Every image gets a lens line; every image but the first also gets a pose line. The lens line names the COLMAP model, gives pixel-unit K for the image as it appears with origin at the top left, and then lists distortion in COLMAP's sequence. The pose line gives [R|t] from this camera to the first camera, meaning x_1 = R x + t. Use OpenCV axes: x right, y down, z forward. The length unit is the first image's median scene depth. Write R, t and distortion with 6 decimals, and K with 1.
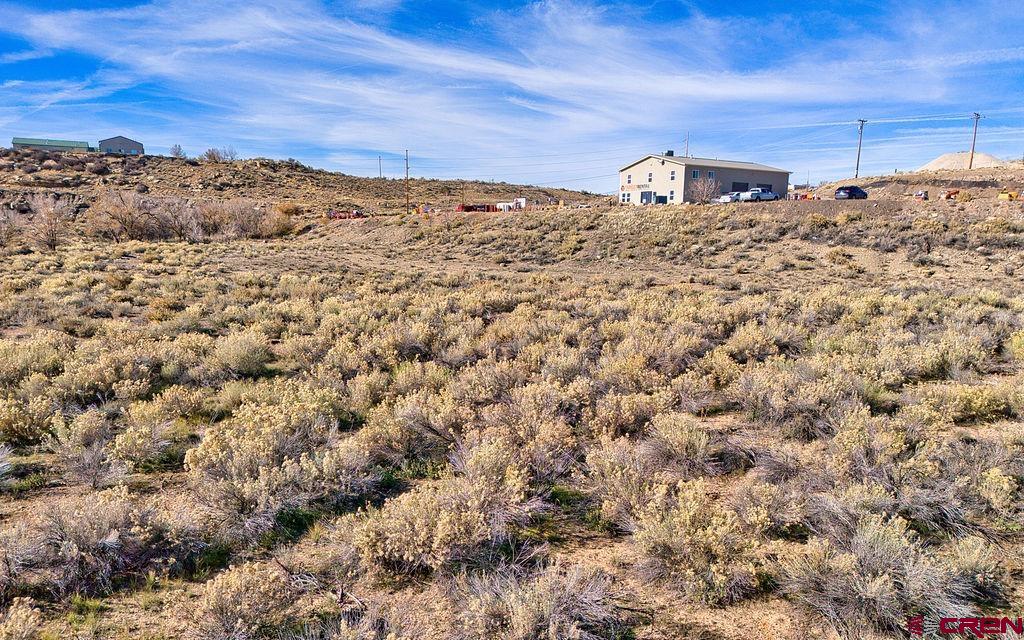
lens RADIAL K [[727.7, 0, 511.6], [0, 727.7, 330.0], [0, 0, 1]] dist [0.040757, -0.015604]
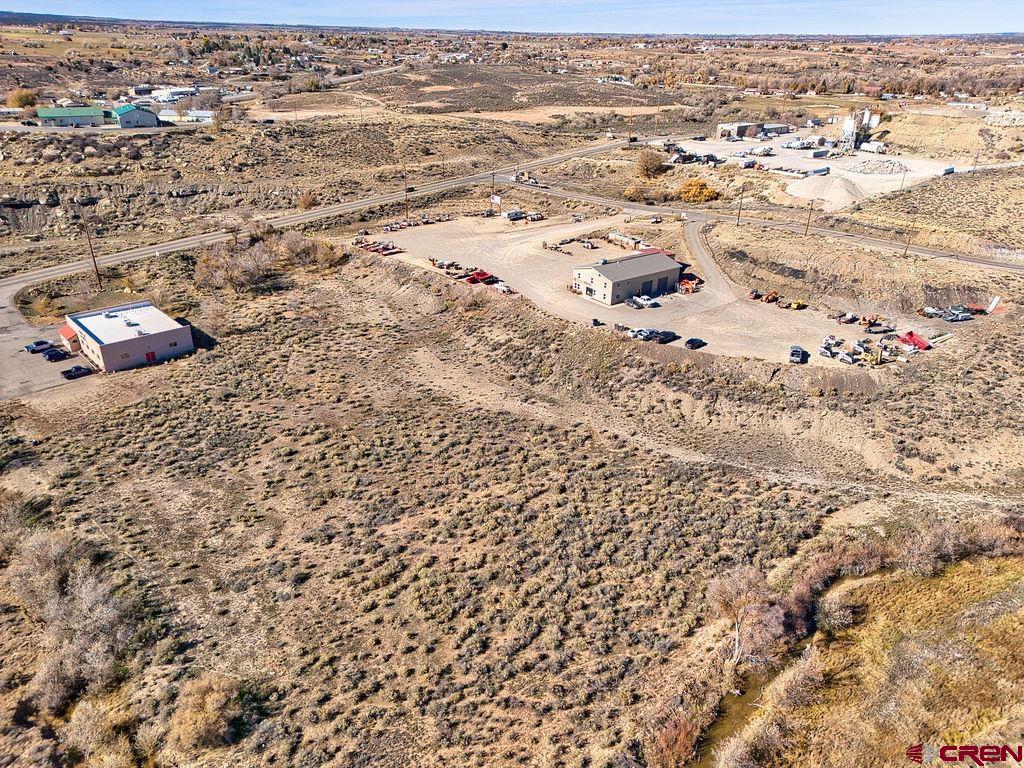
lens RADIAL K [[707.7, 0, 514.7], [0, 707.7, 378.9], [0, 0, 1]] dist [0.035685, -0.011889]
pose [[0.997586, -0.029754, 0.062743, -0.036184], [0.010324, 0.957057, 0.289715, -0.199411], [-0.068669, -0.288367, 0.955054, -0.232614]]
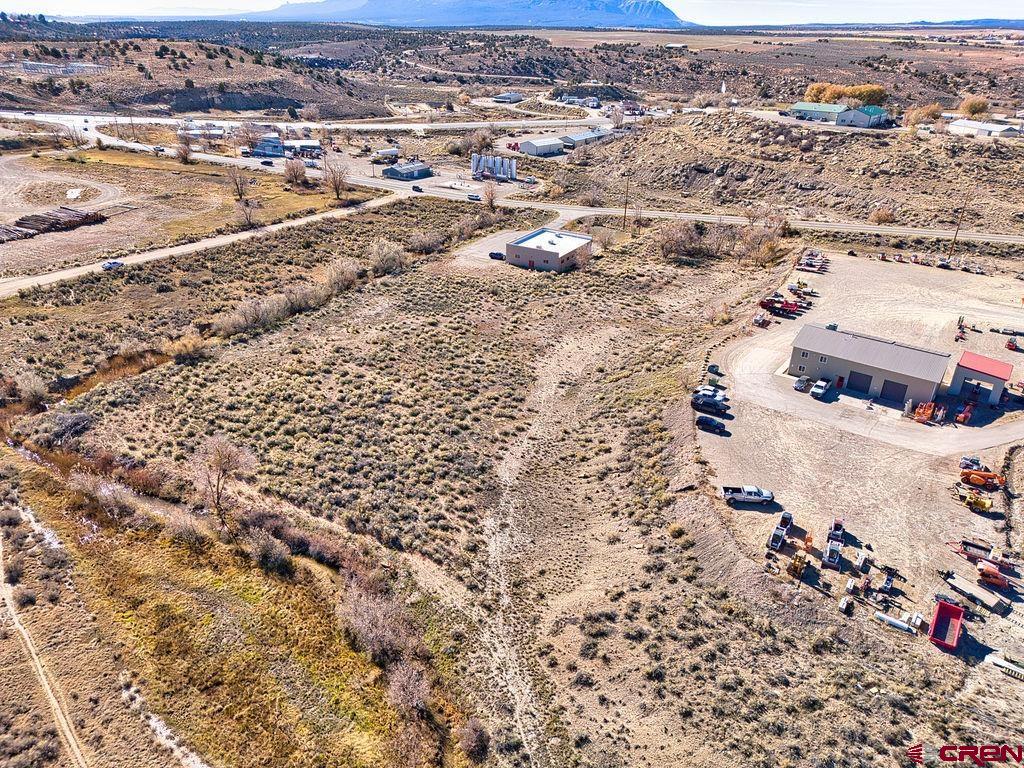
lens RADIAL K [[707.7, 0, 516.6], [0, 707.7, 382.7], [0, 0, 1]] dist [0.035685, -0.011889]
pose [[0.363847, 0.407660, -0.837513, 0.474623], [-0.156801, 0.913117, 0.376339, -0.231726], [0.918166, -0.005607, 0.396156, 0.033307]]
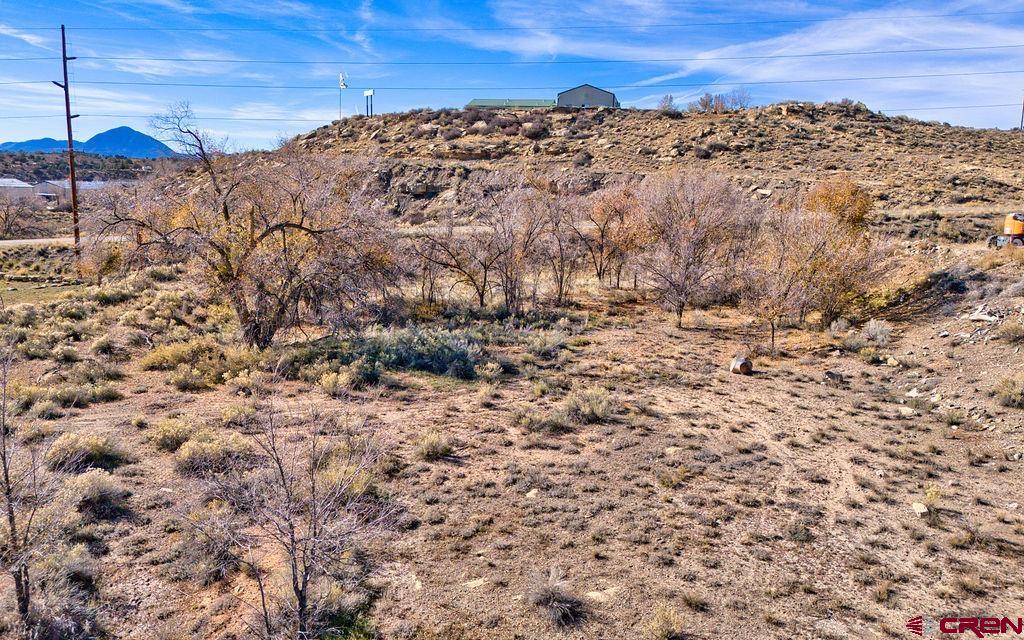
lens RADIAL K [[727.7, 0, 515.3], [0, 727.7, 319.7], [0, 0, 1]] dist [0.040757, -0.015604]
pose [[0.778617, 0.113259, -0.617193, -0.159187], [-0.106126, 0.993175, 0.048372, -0.082560], [0.618460, 0.027838, 0.785323, 0.489652]]
